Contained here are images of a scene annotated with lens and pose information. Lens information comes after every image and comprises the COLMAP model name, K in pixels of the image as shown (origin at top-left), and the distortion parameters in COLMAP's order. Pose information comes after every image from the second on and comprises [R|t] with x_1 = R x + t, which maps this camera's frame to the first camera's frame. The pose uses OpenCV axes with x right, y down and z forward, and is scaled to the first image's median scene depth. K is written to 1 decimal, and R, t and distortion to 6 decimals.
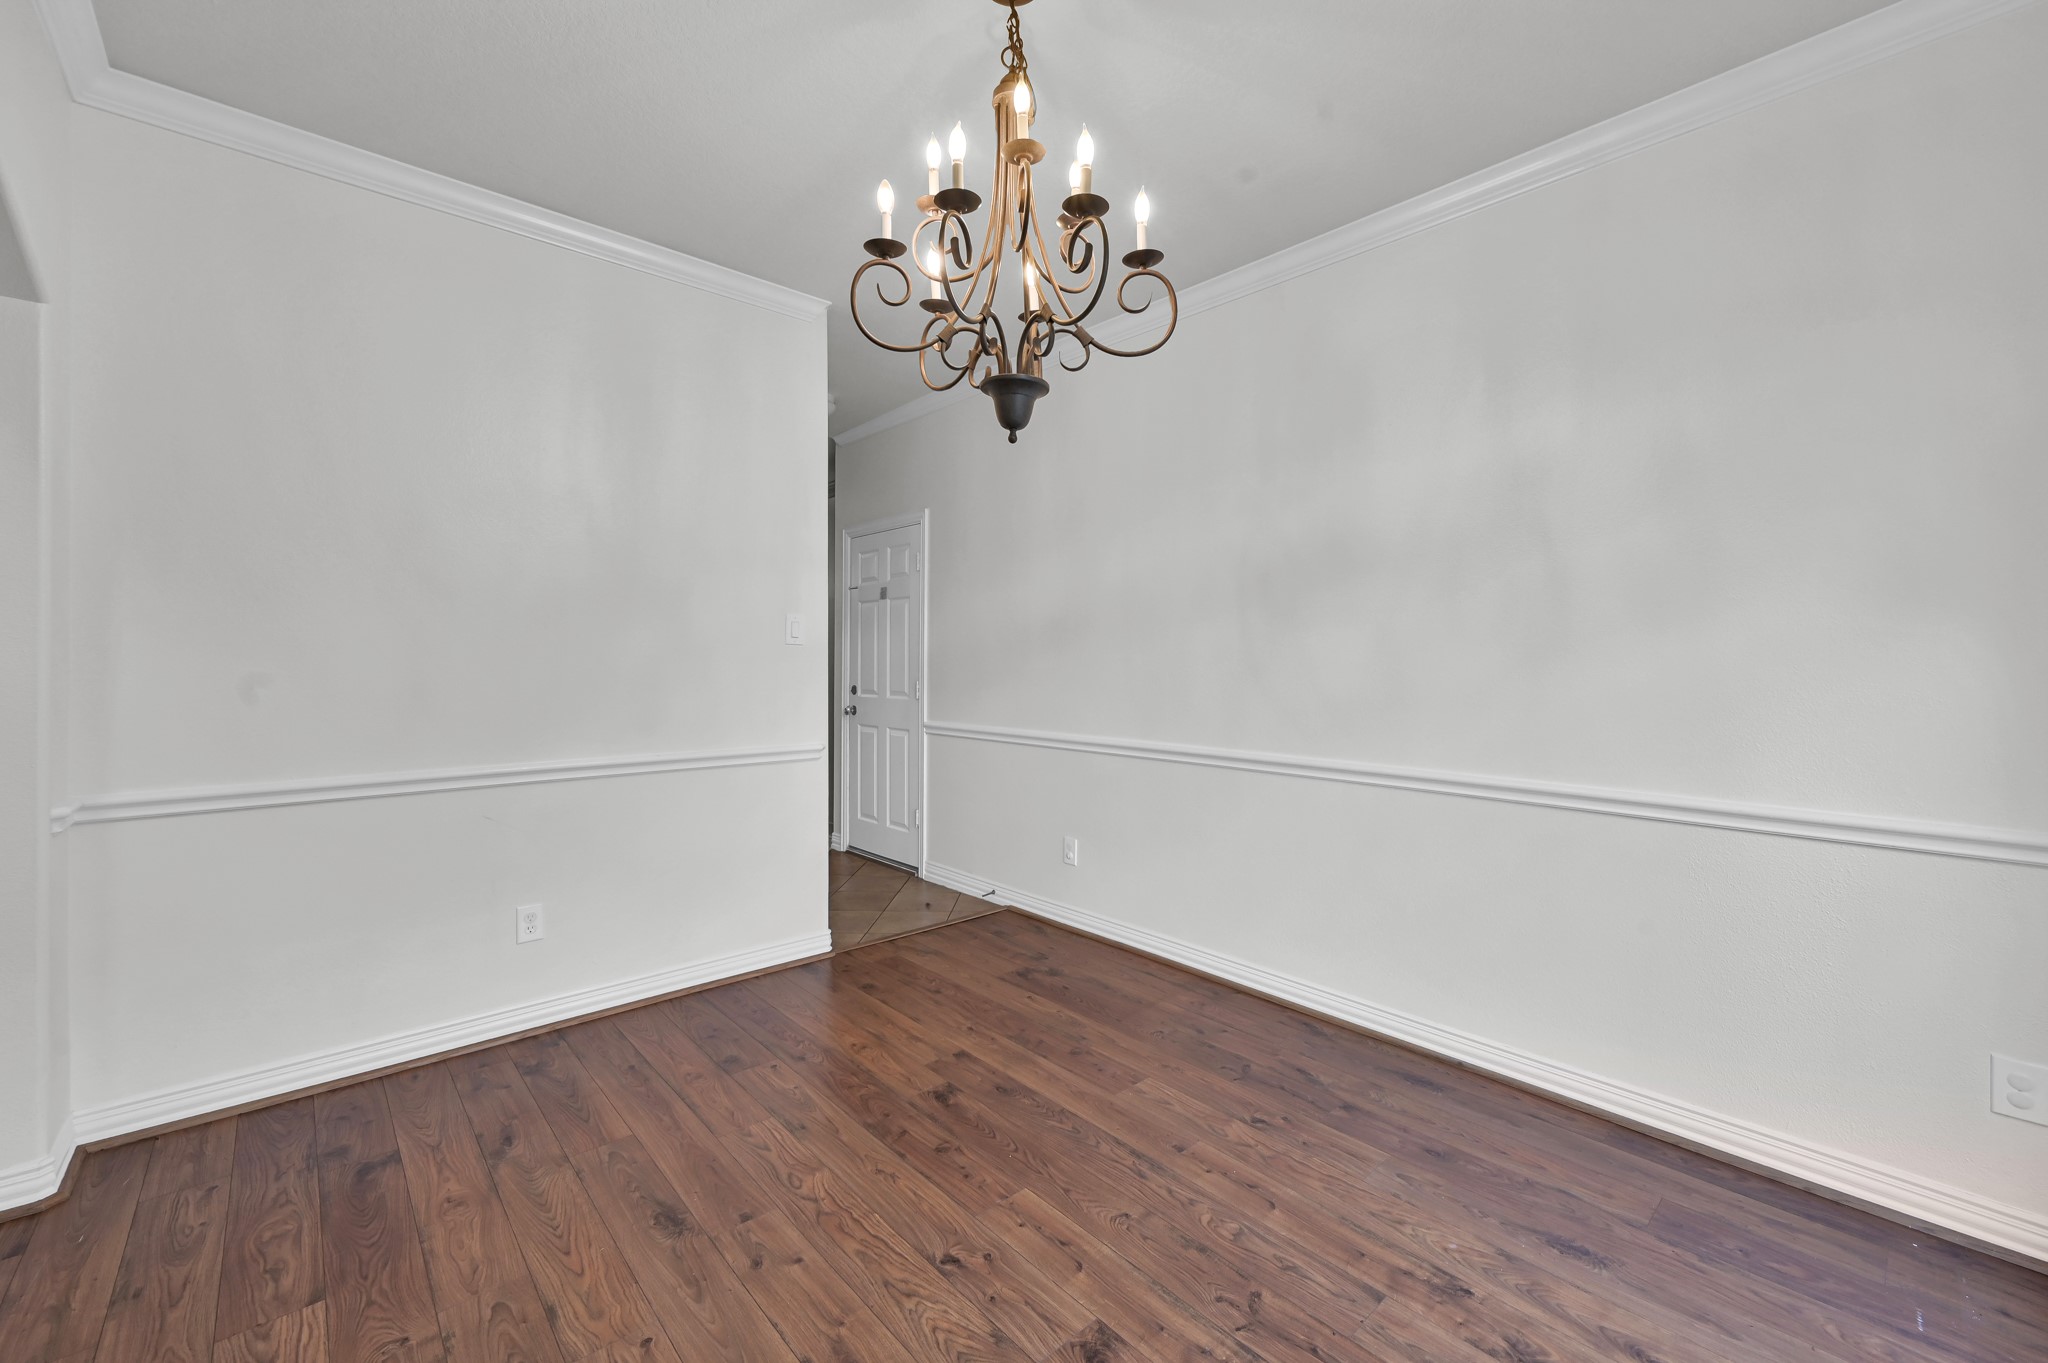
lens RADIAL K [[831.0, 0, 1023.4], [0, 831.0, 671.6], [0, 0, 1]] dist [-0.000996, -0.000261]
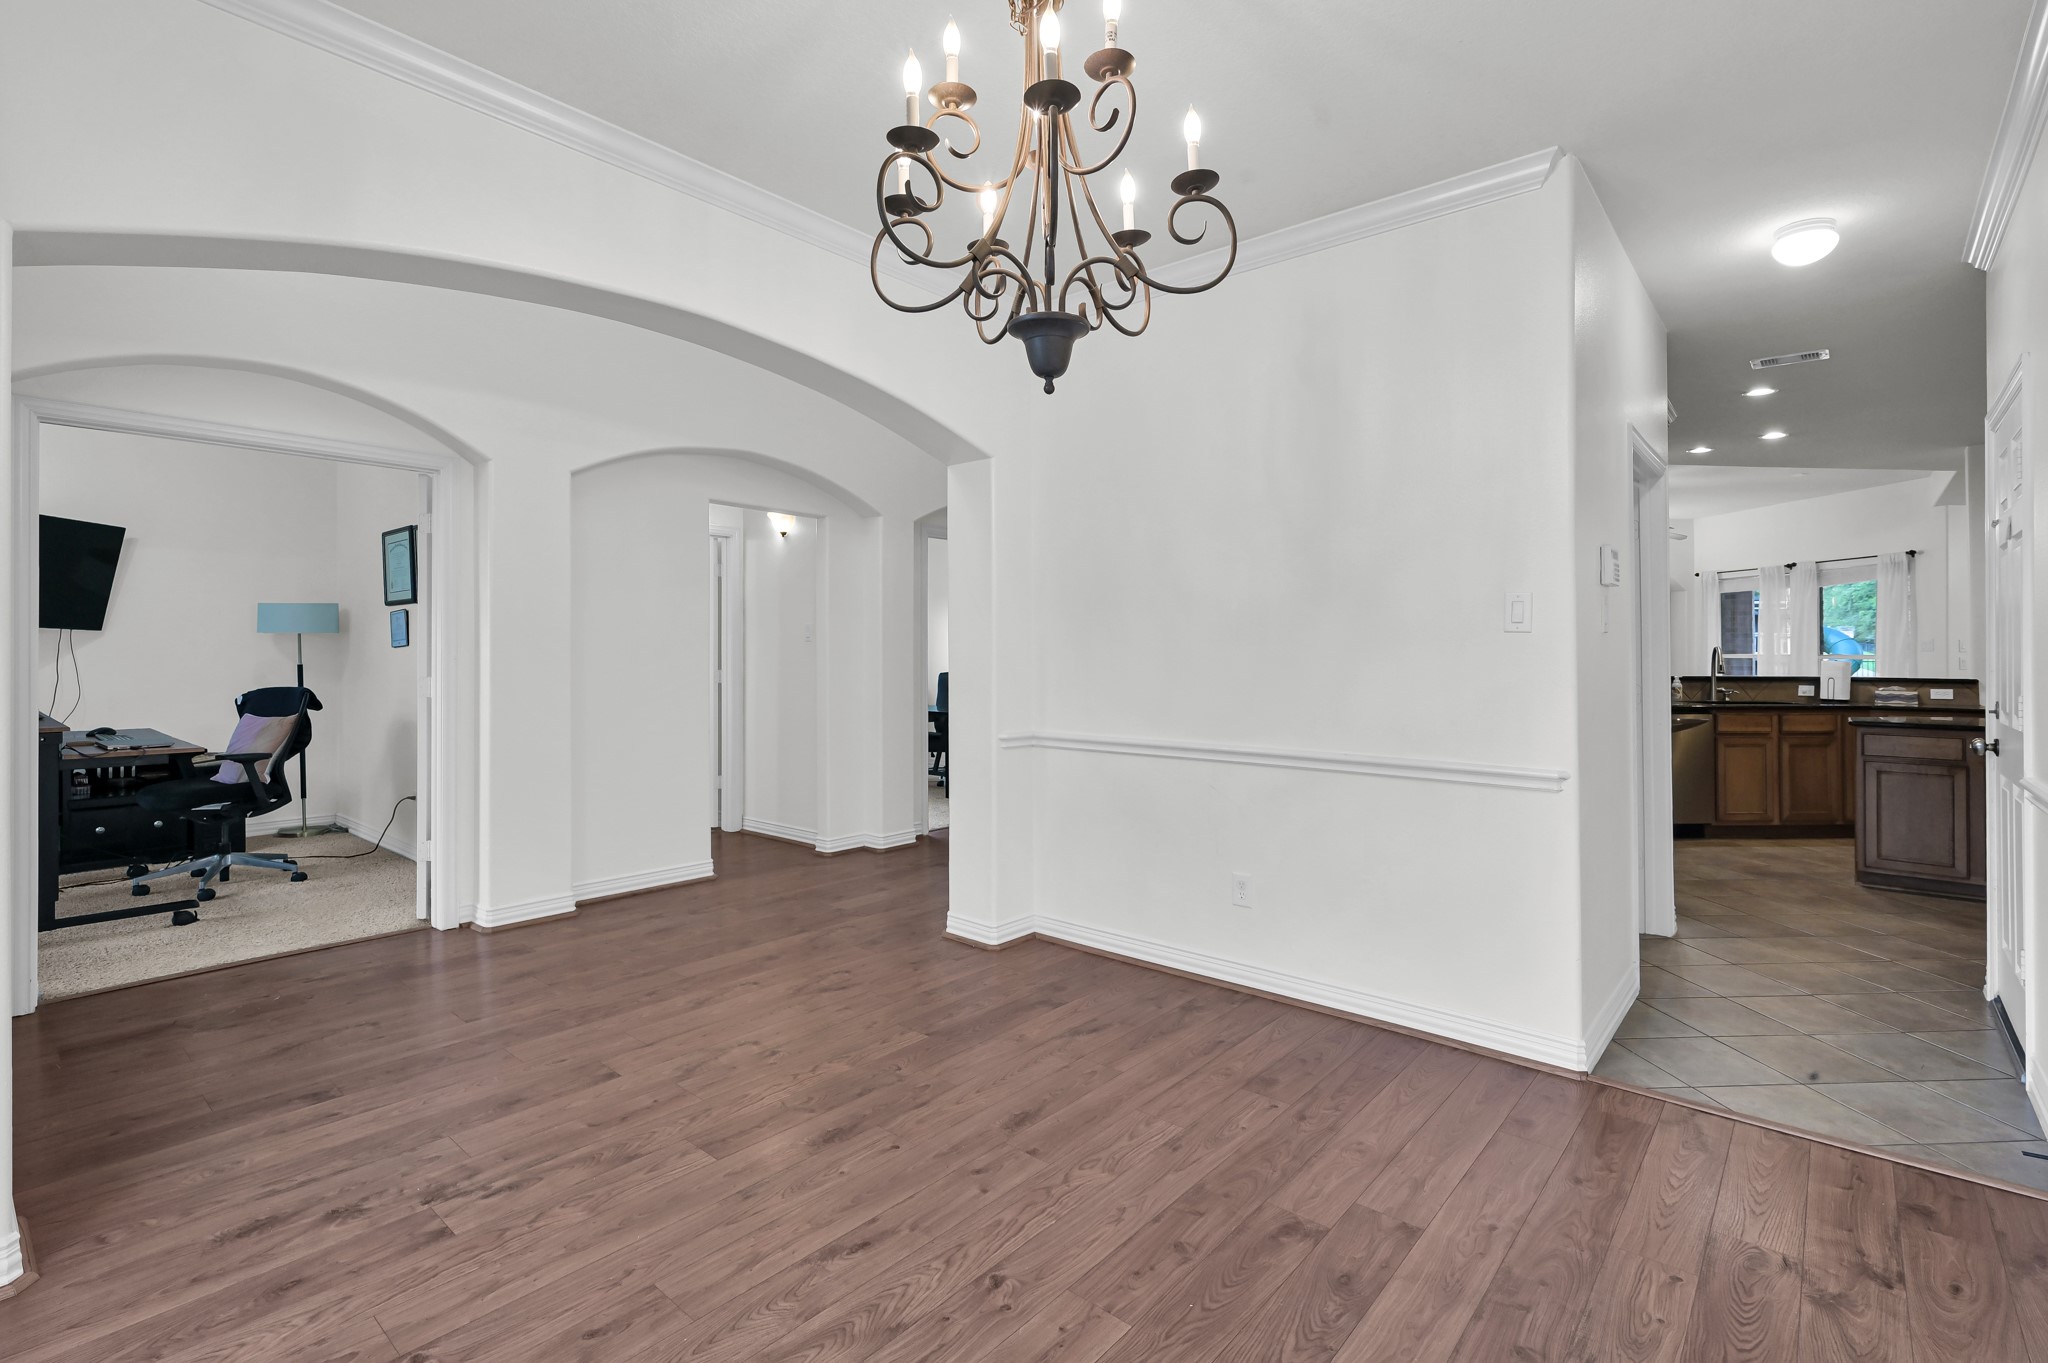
lens RADIAL K [[937.3, 0, 1019.6], [0, 937.3, 647.9], [0, 0, 1]] dist [0.000855, -0.000151]
pose [[0.130789, -0.003651, -0.991404, 0.755255], [-0.017603, 0.999827, -0.006004, -0.004589], [0.991254, 0.018237, 0.130702, 0.675413]]
